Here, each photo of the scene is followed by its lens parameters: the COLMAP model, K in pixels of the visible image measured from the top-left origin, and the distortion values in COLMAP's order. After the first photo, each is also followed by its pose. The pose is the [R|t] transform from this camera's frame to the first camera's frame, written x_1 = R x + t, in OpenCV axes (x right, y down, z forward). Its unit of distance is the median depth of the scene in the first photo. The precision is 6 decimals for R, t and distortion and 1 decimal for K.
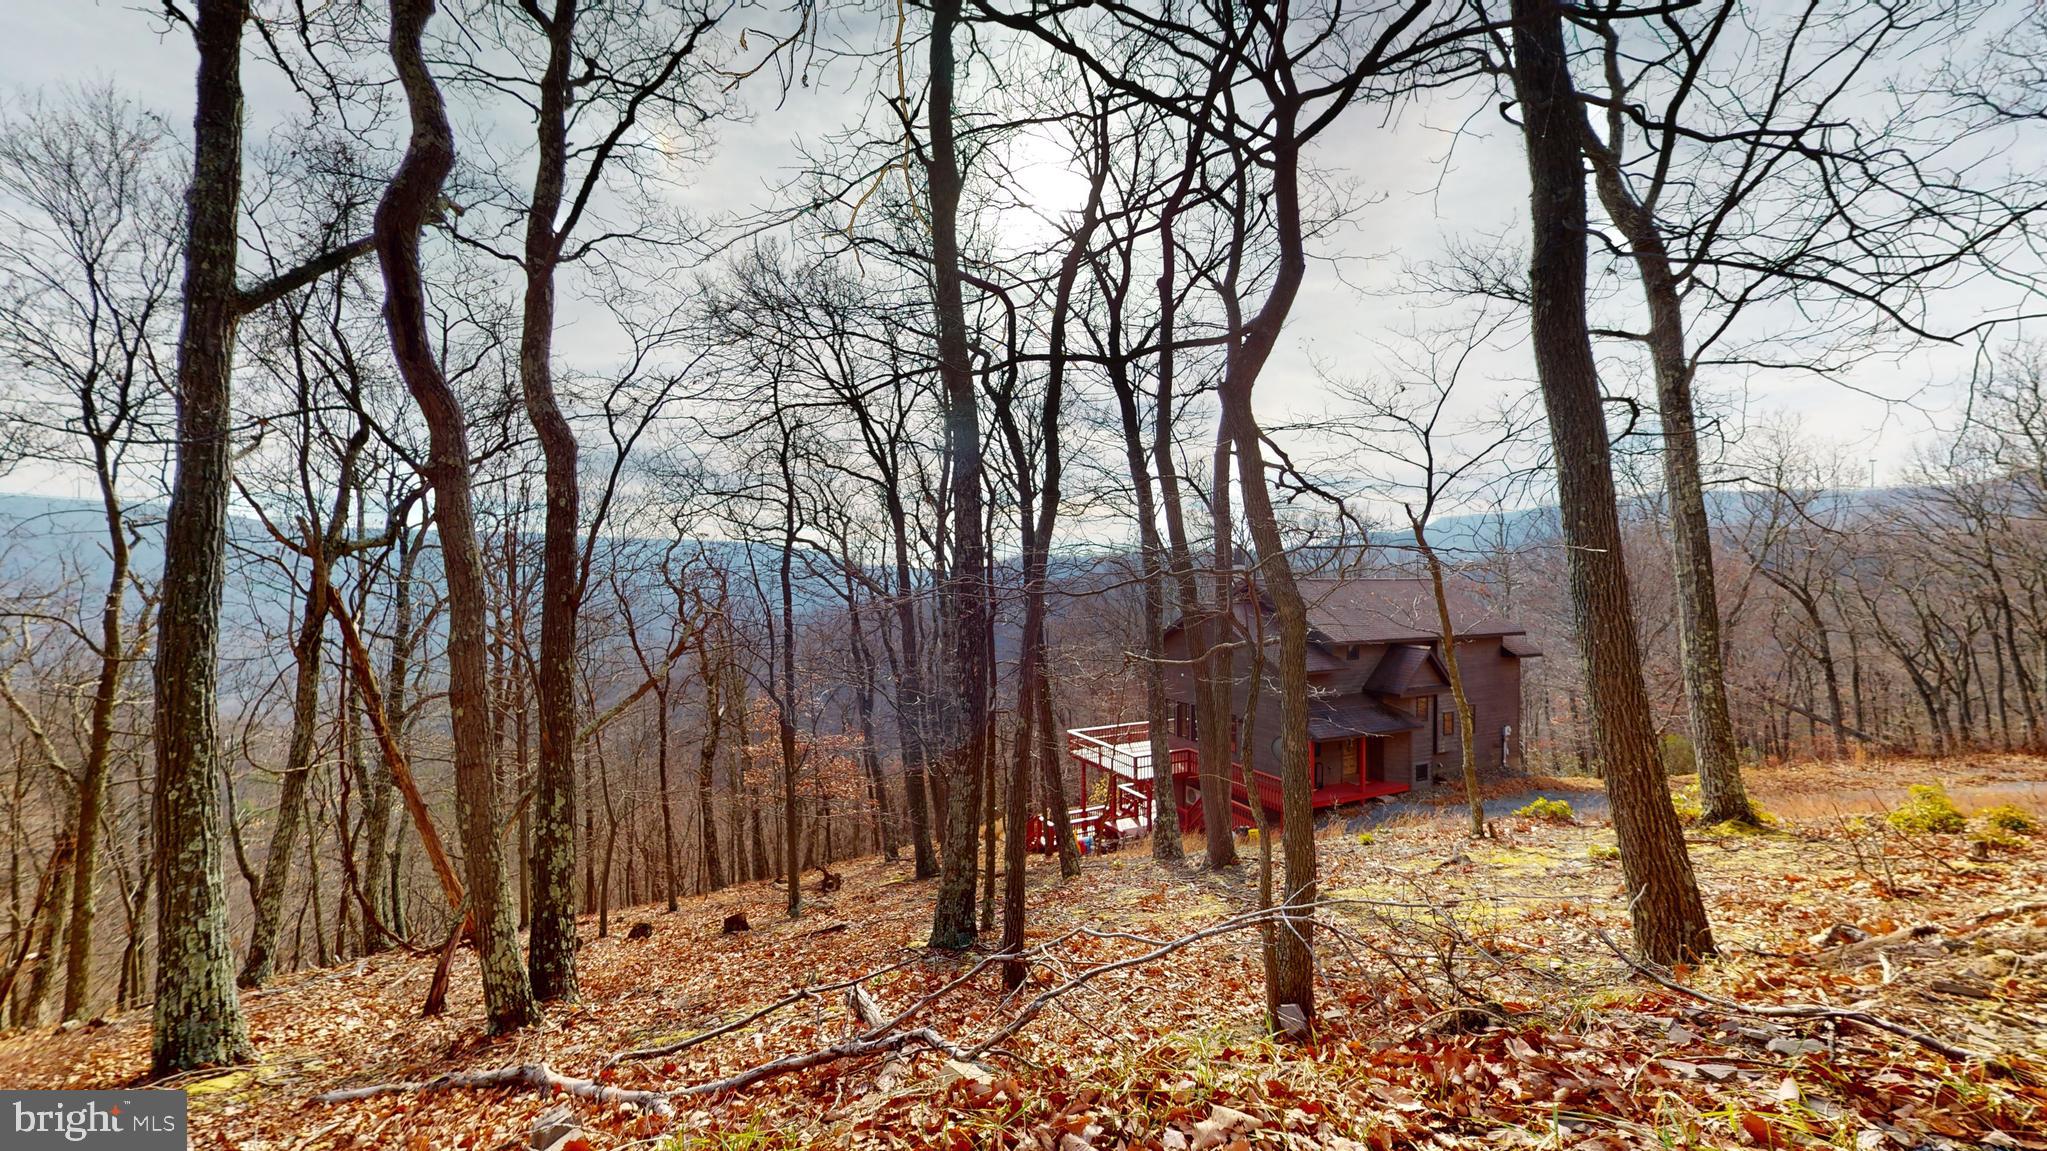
lens RADIAL K [[751.3, 0, 1021.1], [0, 751.3, 577.9], [0, 0, 1]] dist [0.000275, -0.000110]
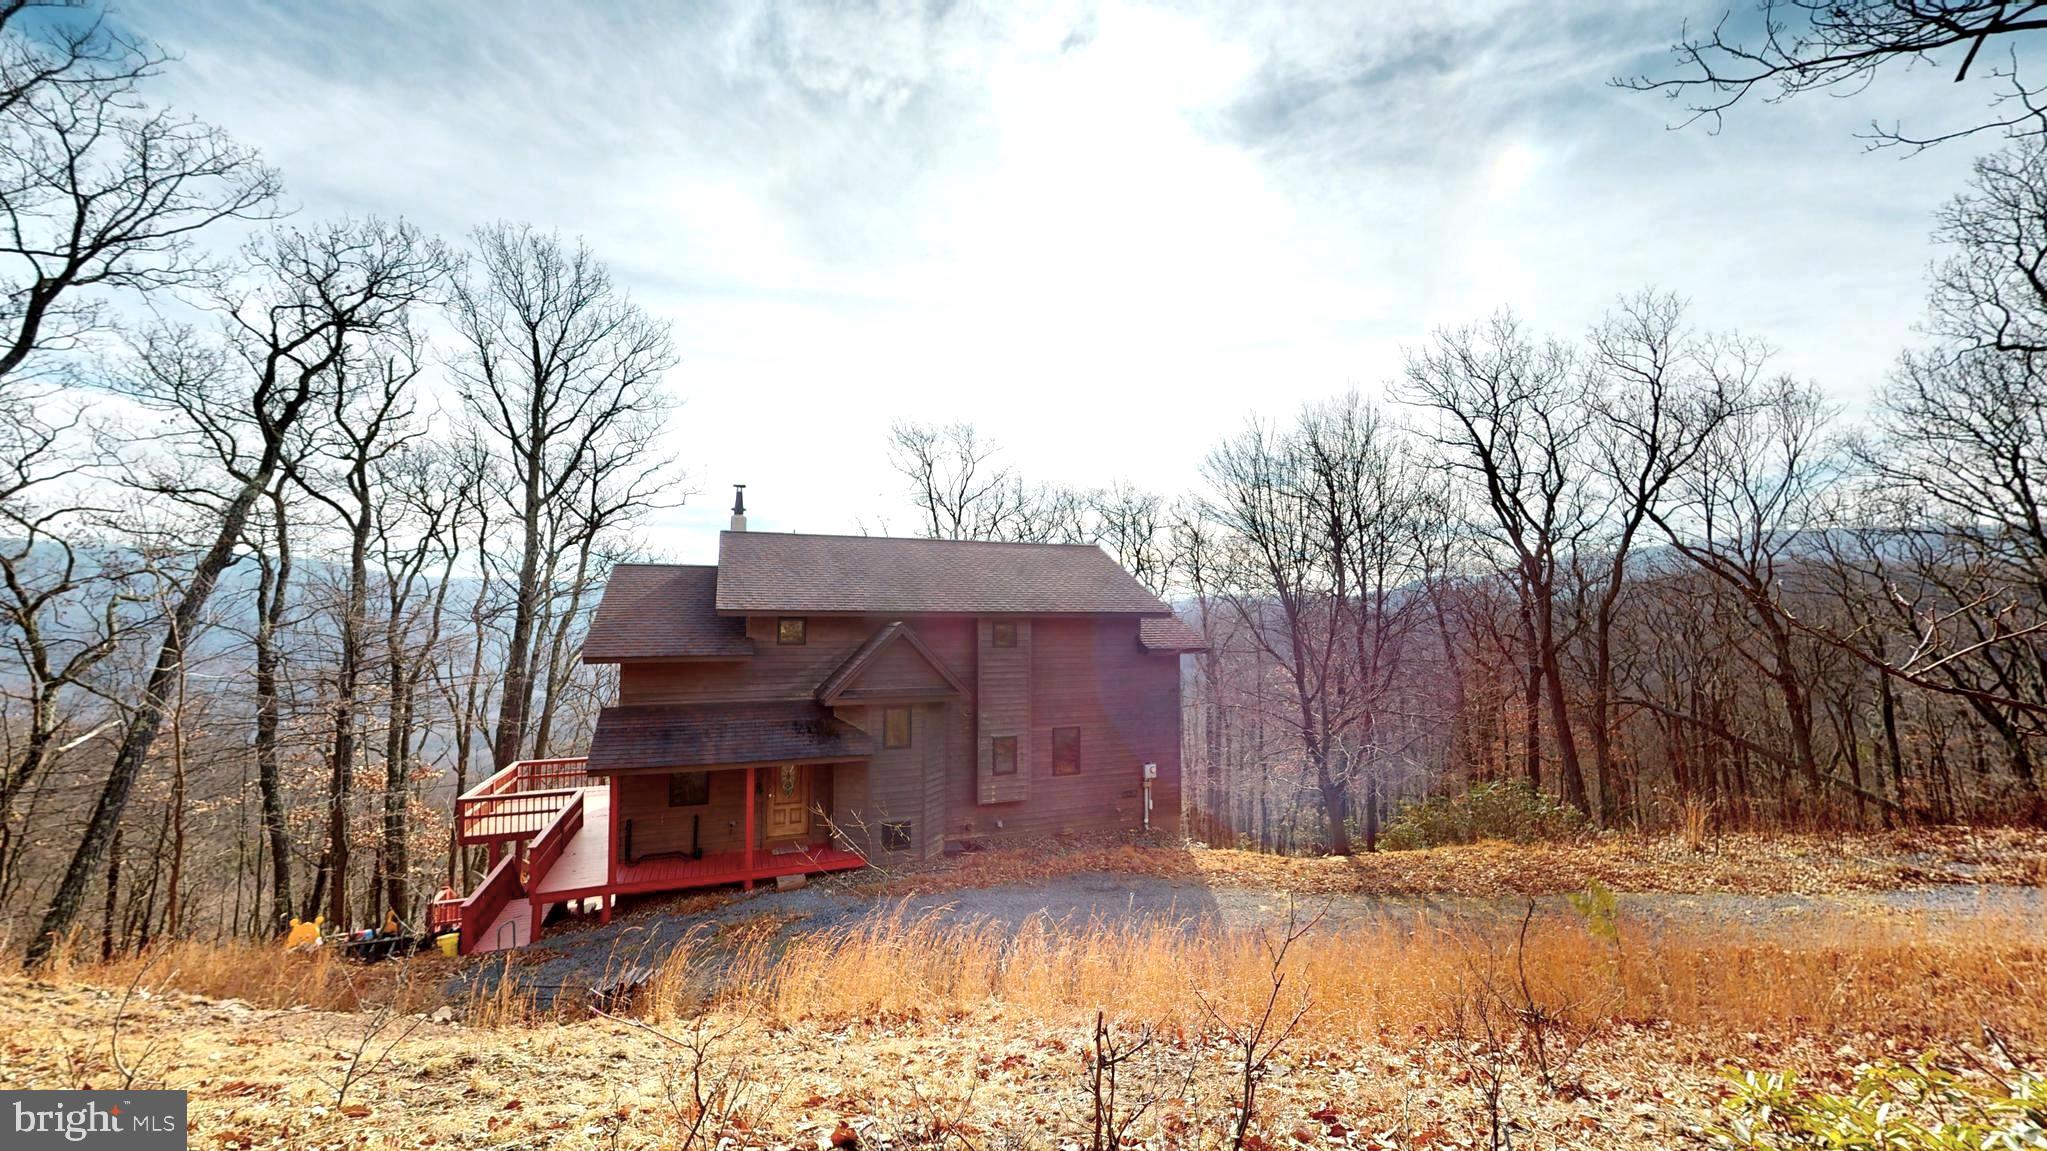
lens RADIAL K [[751.3, 0, 1021.1], [0, 751.3, 577.9], [0, 0, 1]] dist [0.000275, -0.000110]
pose [[0.996398, -0.010187, -0.084191, 0.614008], [0.004411, 0.997640, -0.068515, 0.086591], [0.084690, 0.067897, 0.994091, 0.359819]]
